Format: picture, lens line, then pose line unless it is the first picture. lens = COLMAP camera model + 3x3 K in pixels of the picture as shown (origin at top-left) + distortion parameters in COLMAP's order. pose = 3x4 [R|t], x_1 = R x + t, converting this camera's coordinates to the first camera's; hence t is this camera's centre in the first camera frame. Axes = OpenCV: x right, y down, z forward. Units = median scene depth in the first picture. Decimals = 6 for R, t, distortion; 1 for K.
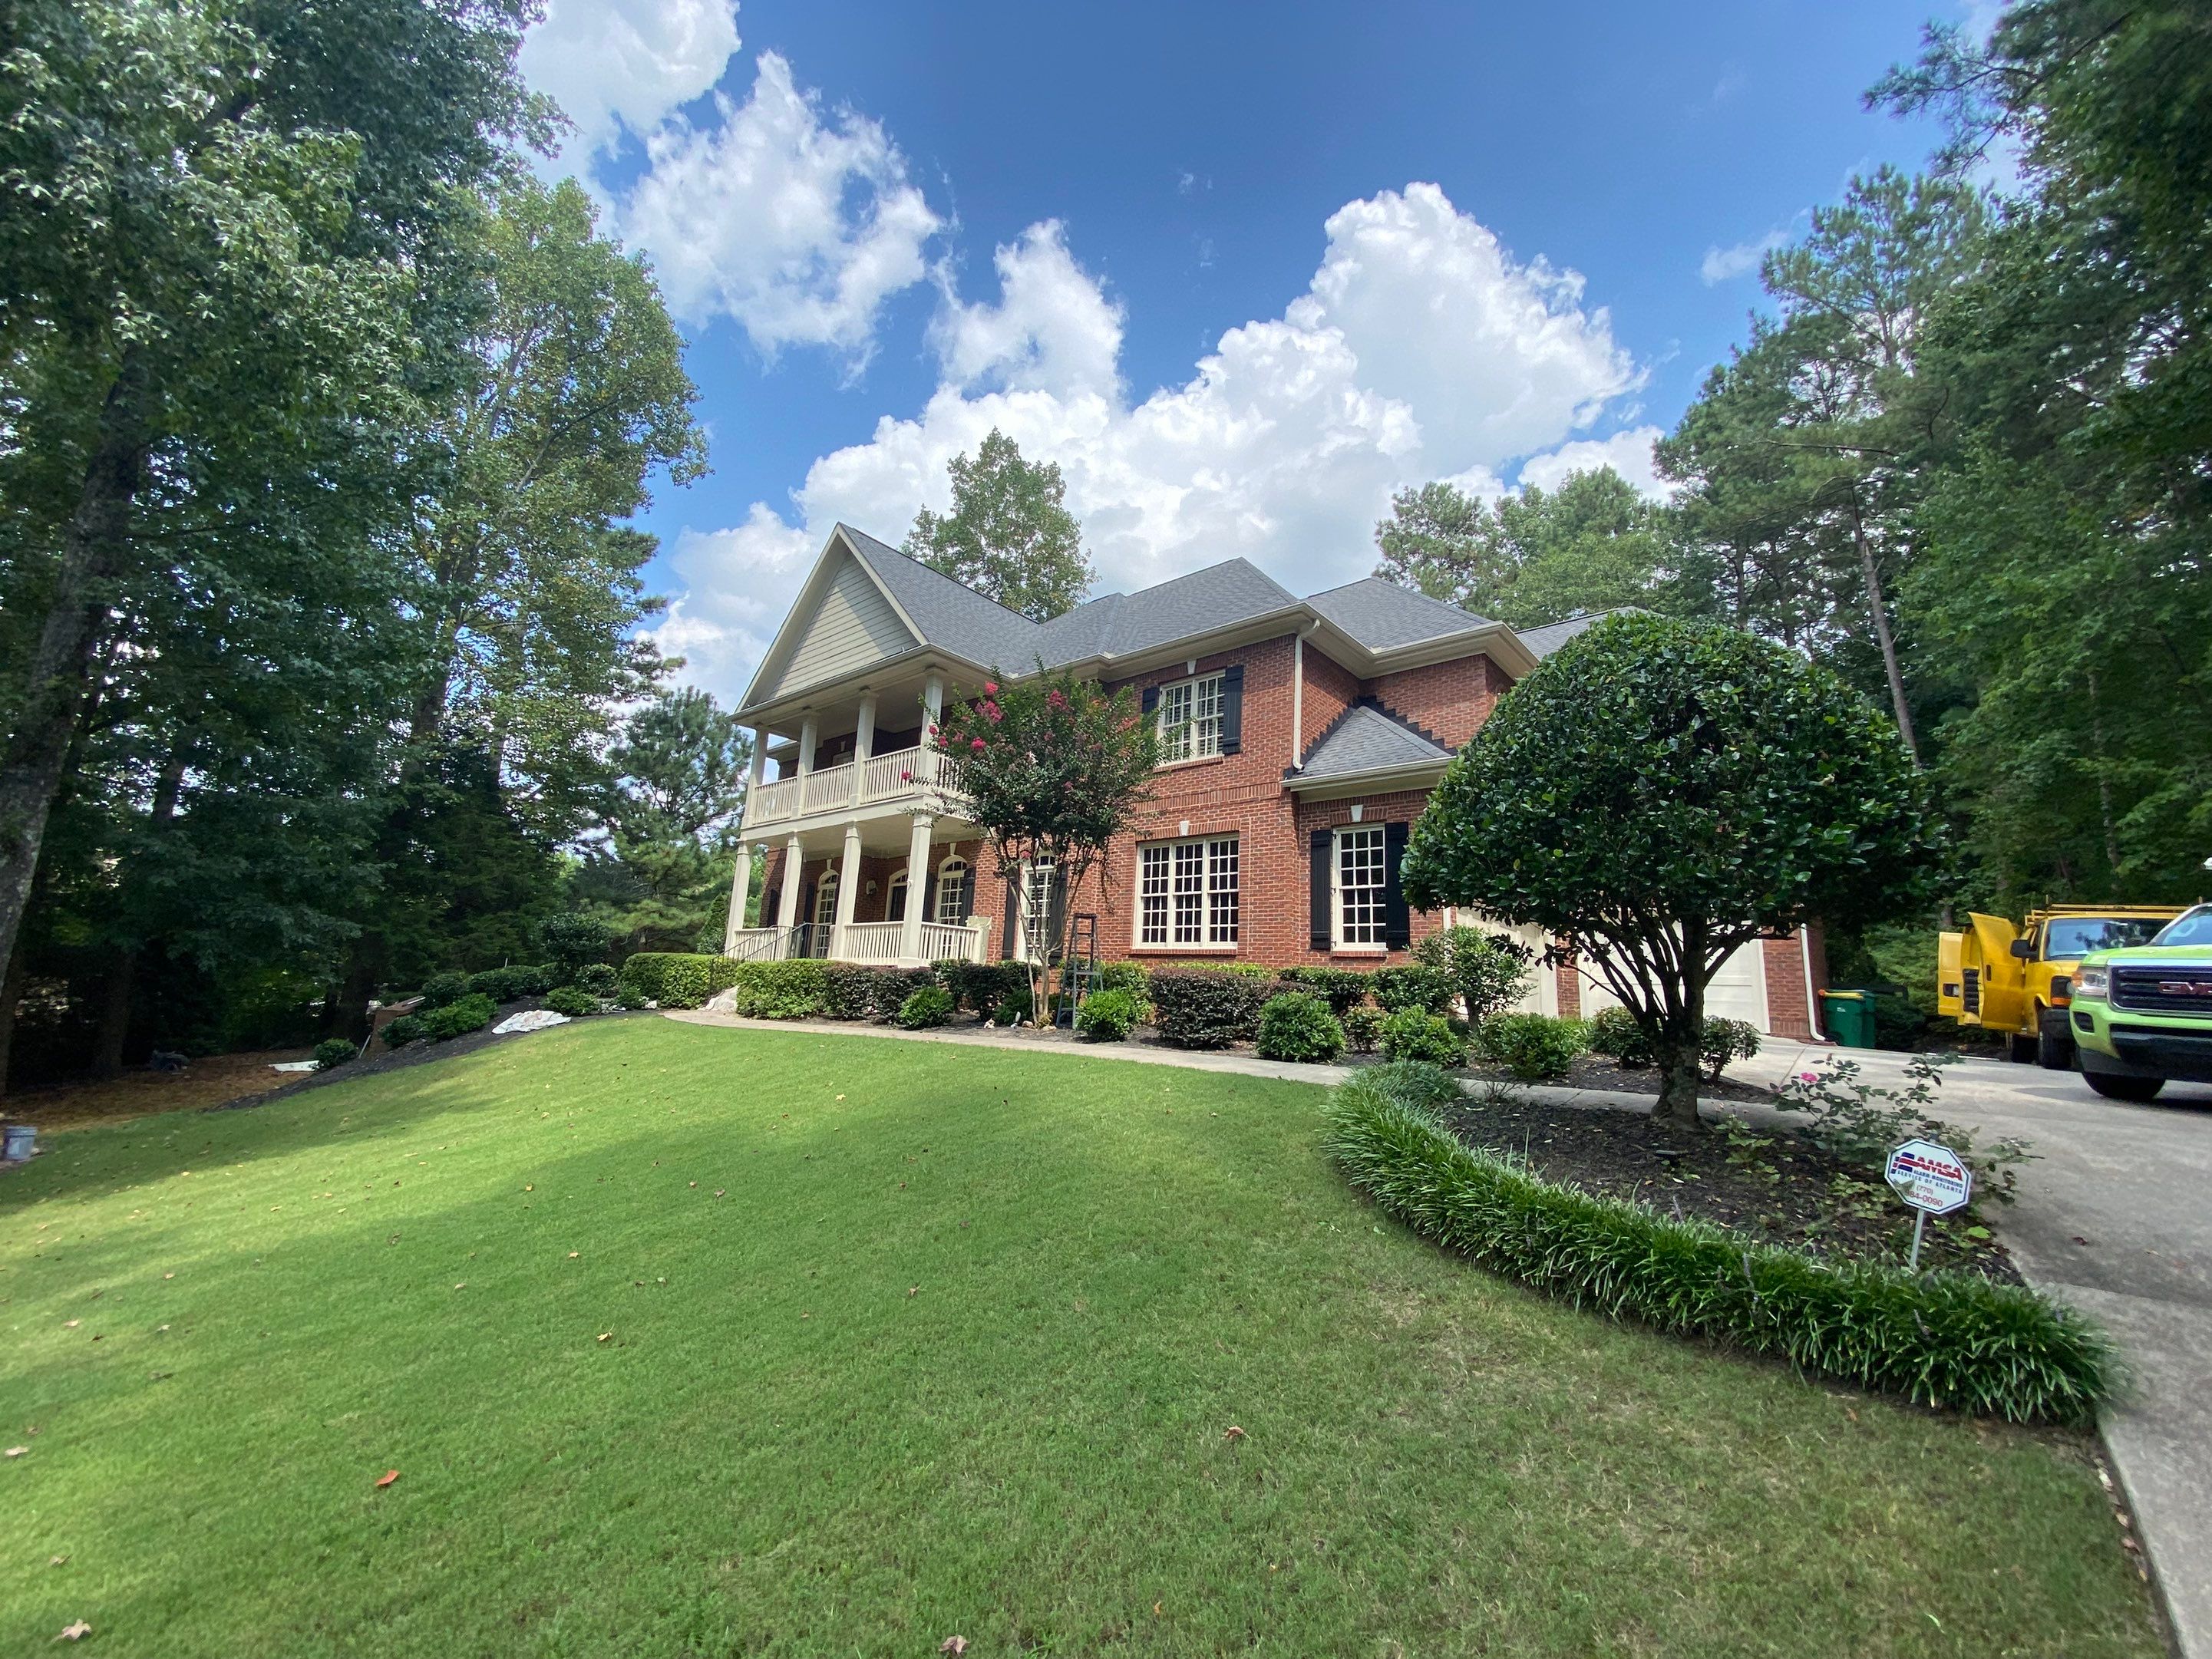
lens RADIAL K [[908.9, 0, 1100.2], [0, 908.9, 819.1], [0, 0, 1]] dist [0.013630, -0.000280]
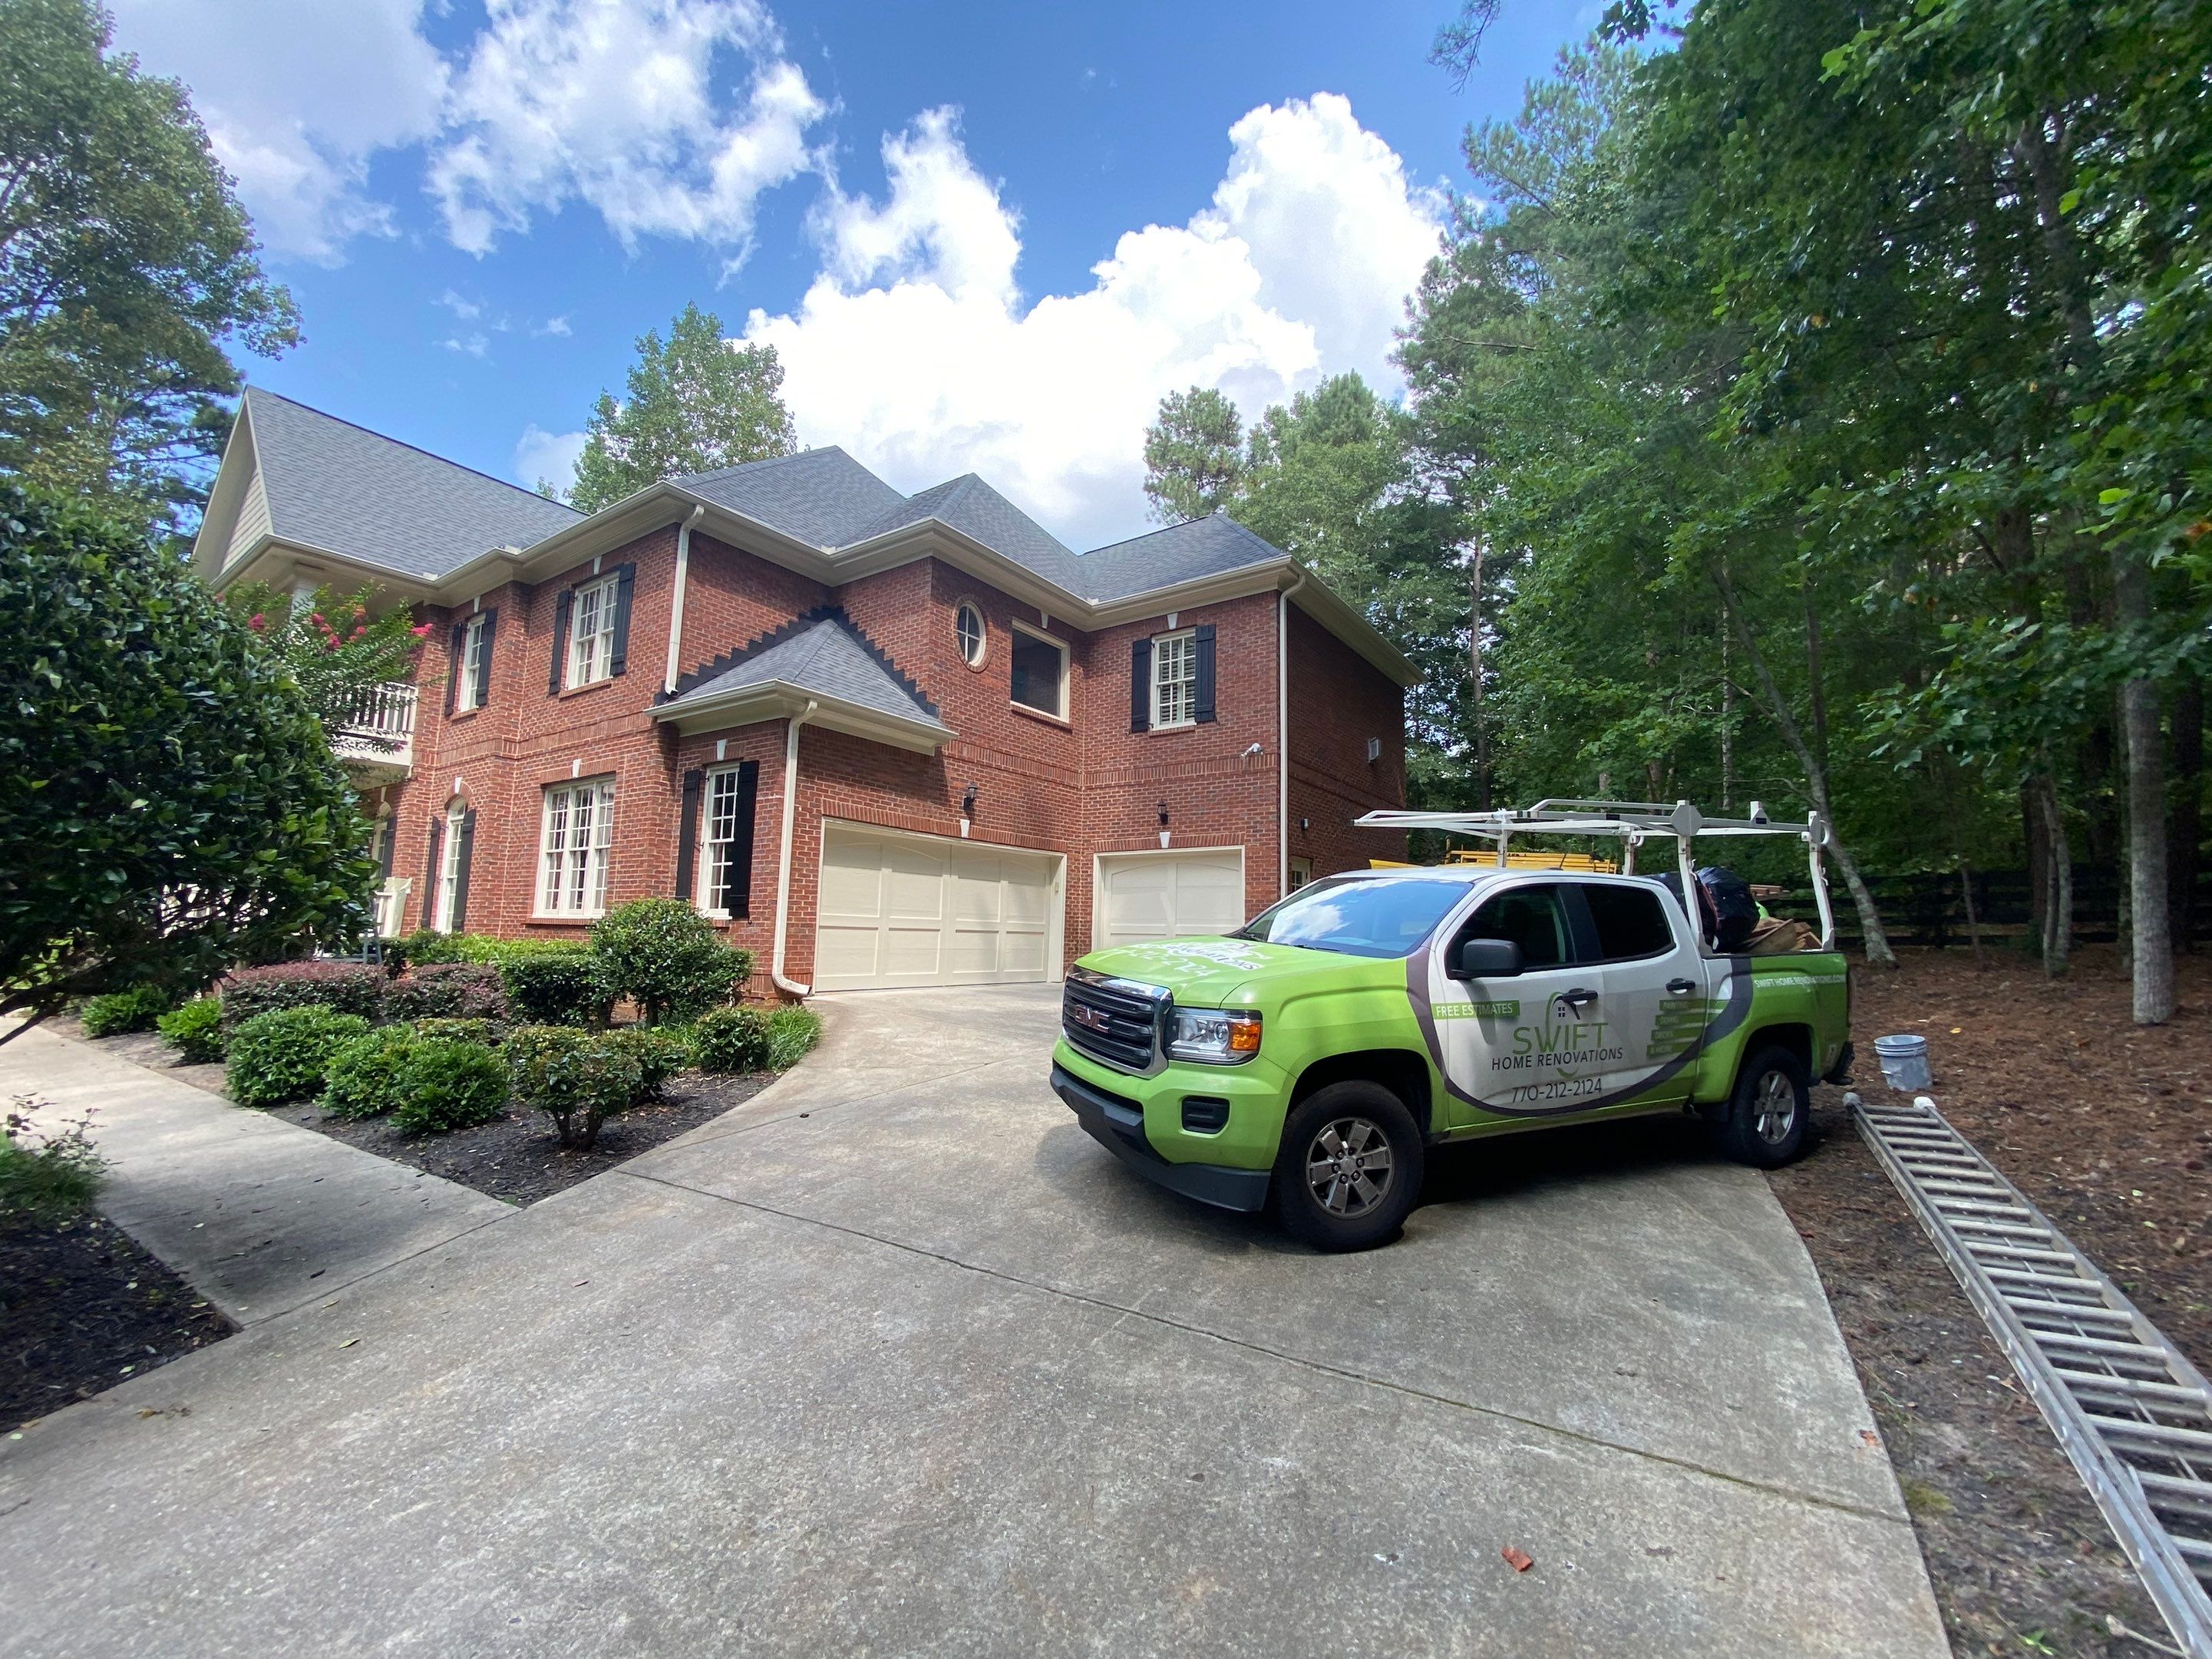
lens RADIAL K [[891.0, 0, 1101.8], [0, 891.0, 836.8], [0, 0, 1]] dist [-0.002114, -0.000360]
pose [[0.994913, -0.022020, 0.098303, 0.422456], [0.011984, 0.994759, 0.101540, -0.004130], [-0.100024, -0.099846, 0.989963, 0.139256]]
